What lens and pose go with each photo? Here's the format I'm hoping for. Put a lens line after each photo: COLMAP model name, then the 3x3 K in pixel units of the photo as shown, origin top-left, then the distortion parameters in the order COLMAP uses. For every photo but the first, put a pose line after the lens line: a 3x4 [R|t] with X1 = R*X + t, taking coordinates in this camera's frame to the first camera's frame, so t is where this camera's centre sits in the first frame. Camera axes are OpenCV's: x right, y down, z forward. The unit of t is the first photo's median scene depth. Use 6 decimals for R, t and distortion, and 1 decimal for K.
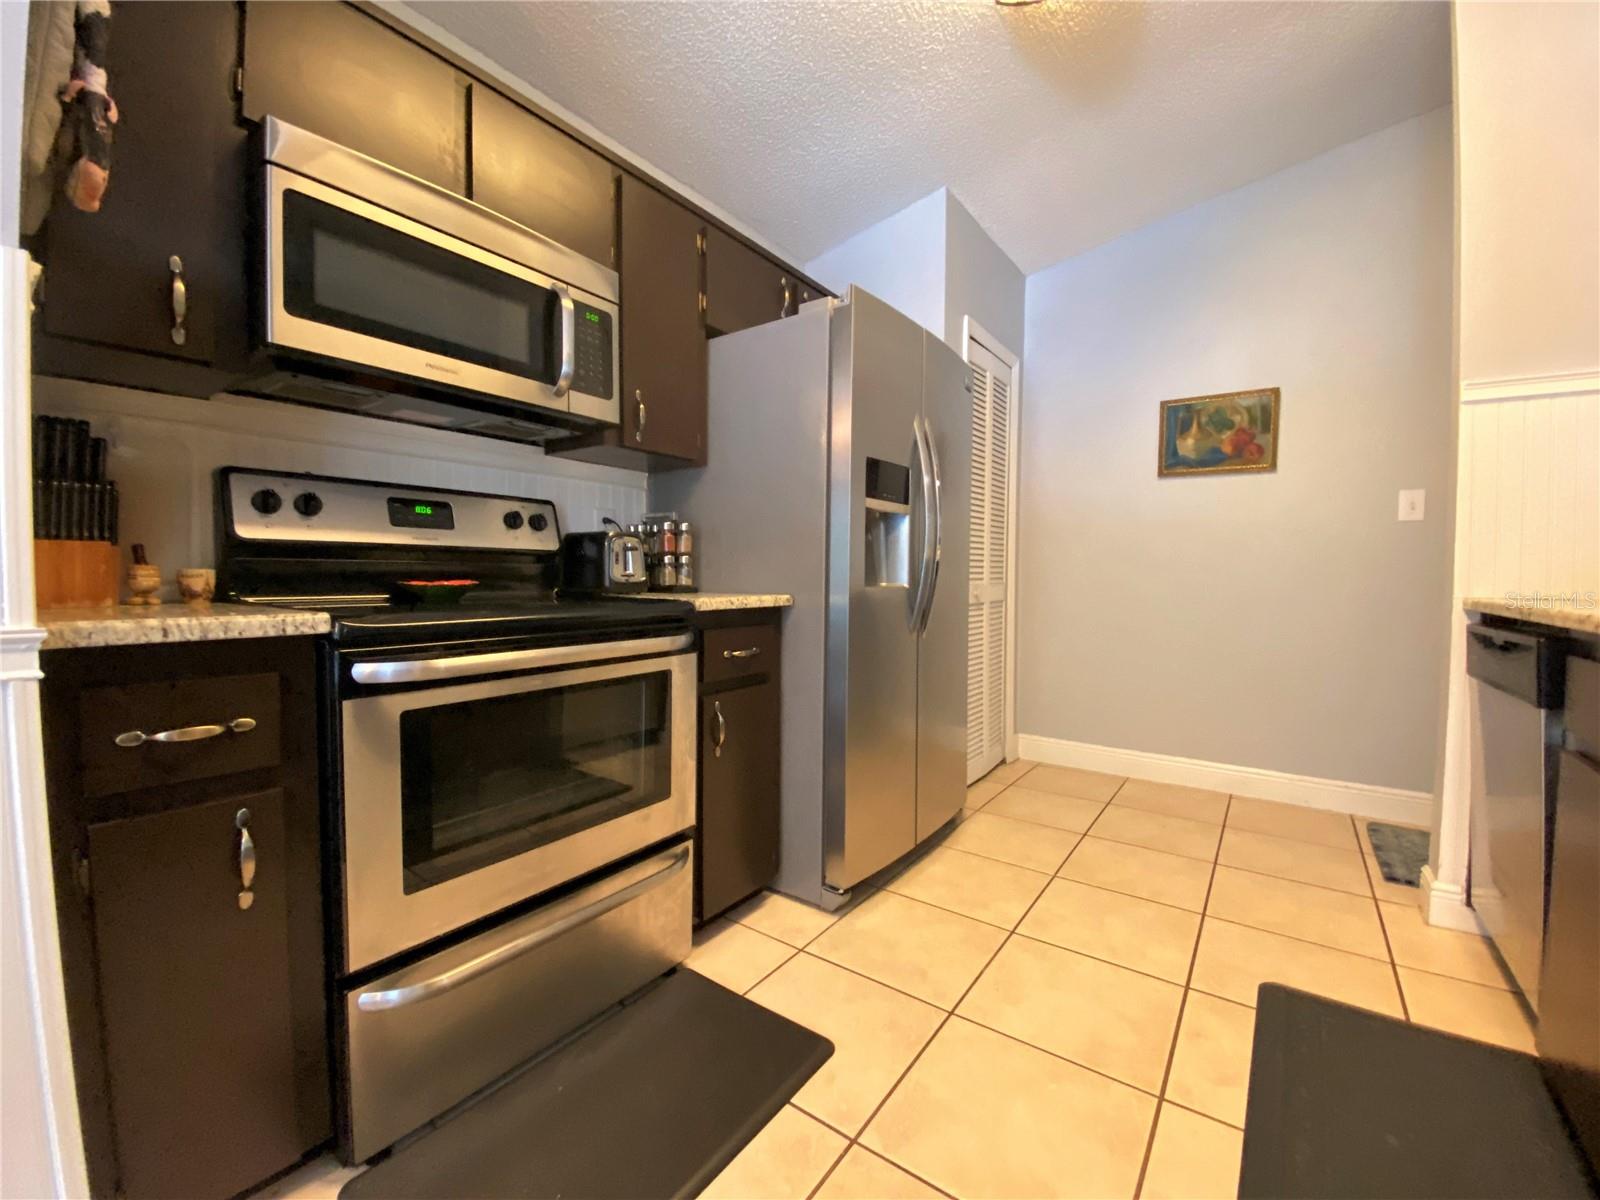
lens RADIAL K [[649.6, 0, 799.4], [0, 649.6, 600.5], [0, 0, 1]] dist [0.017239, -0.017593]
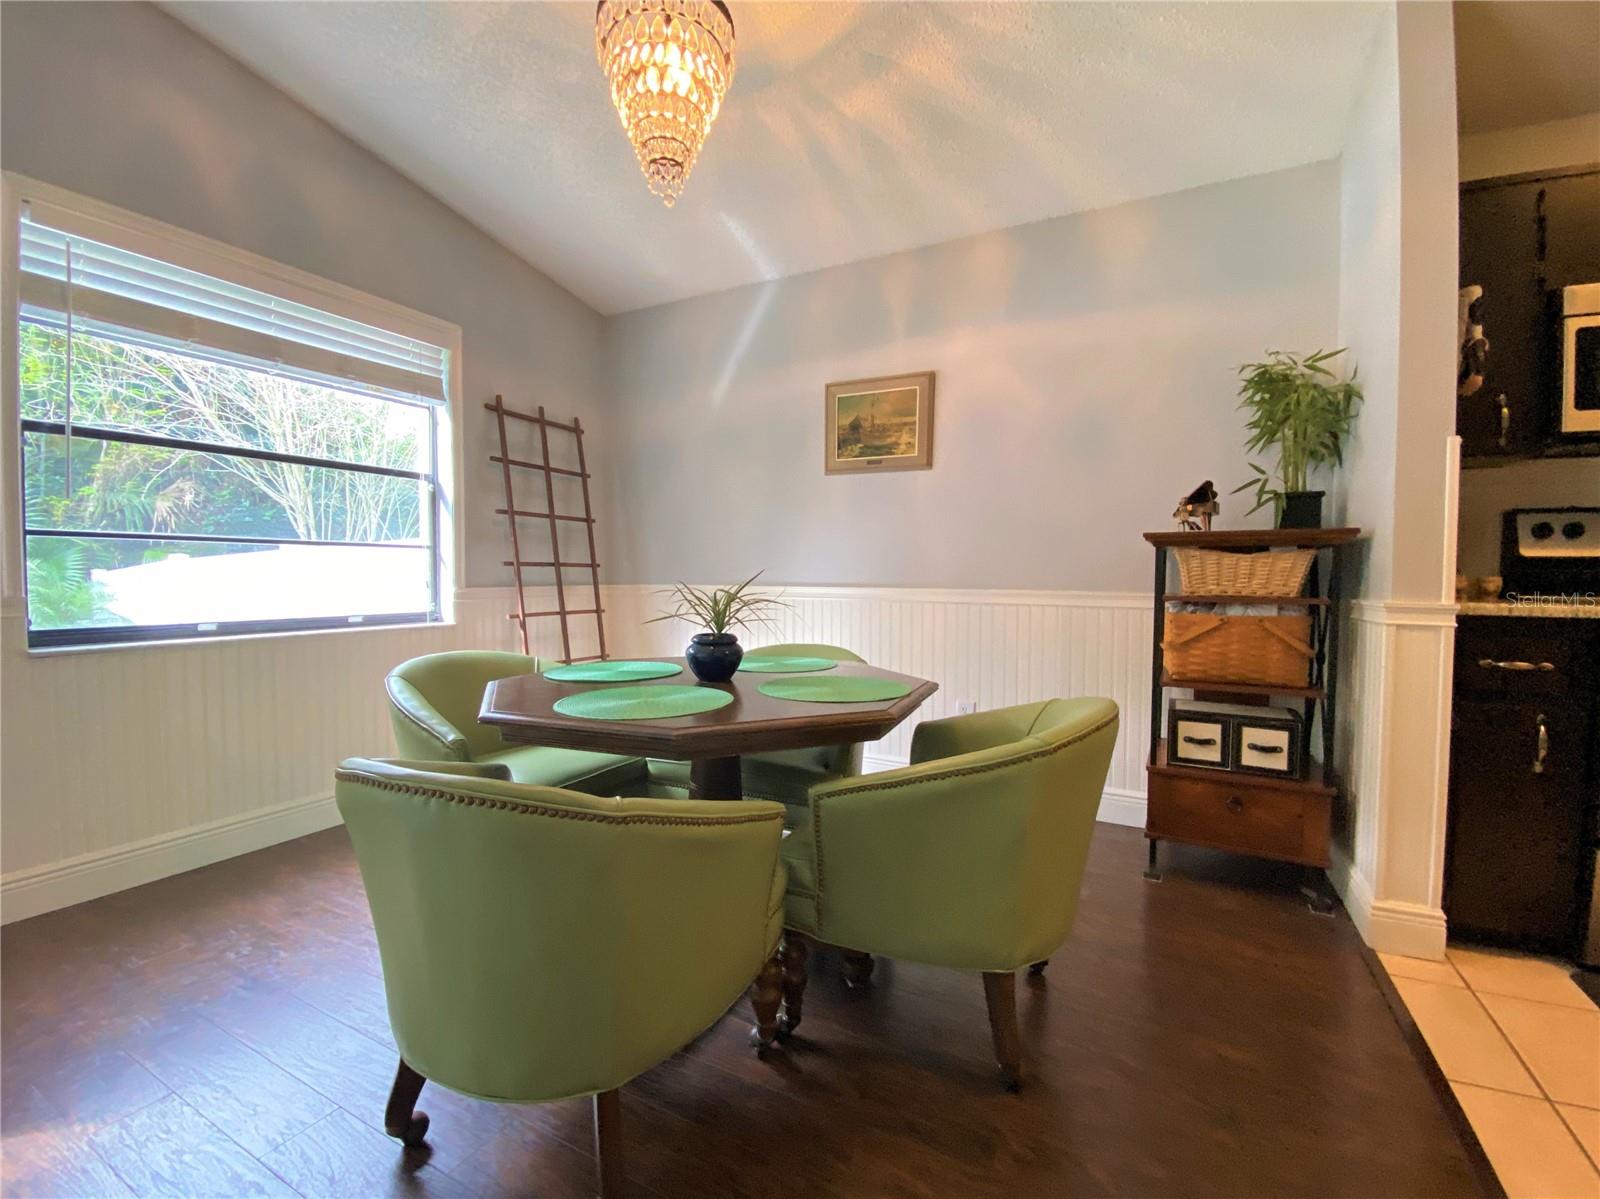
lens RADIAL K [[670.7, 0, 813.1], [0, 670.7, 602.6], [0, 0, 1]] dist [0.022412, -0.019849]
pose [[0.156405, 0.037461, -0.986982, 0.317084], [-0.040101, 0.998697, 0.031550, 0.021039], [0.986879, 0.034644, 0.157704, -0.642906]]
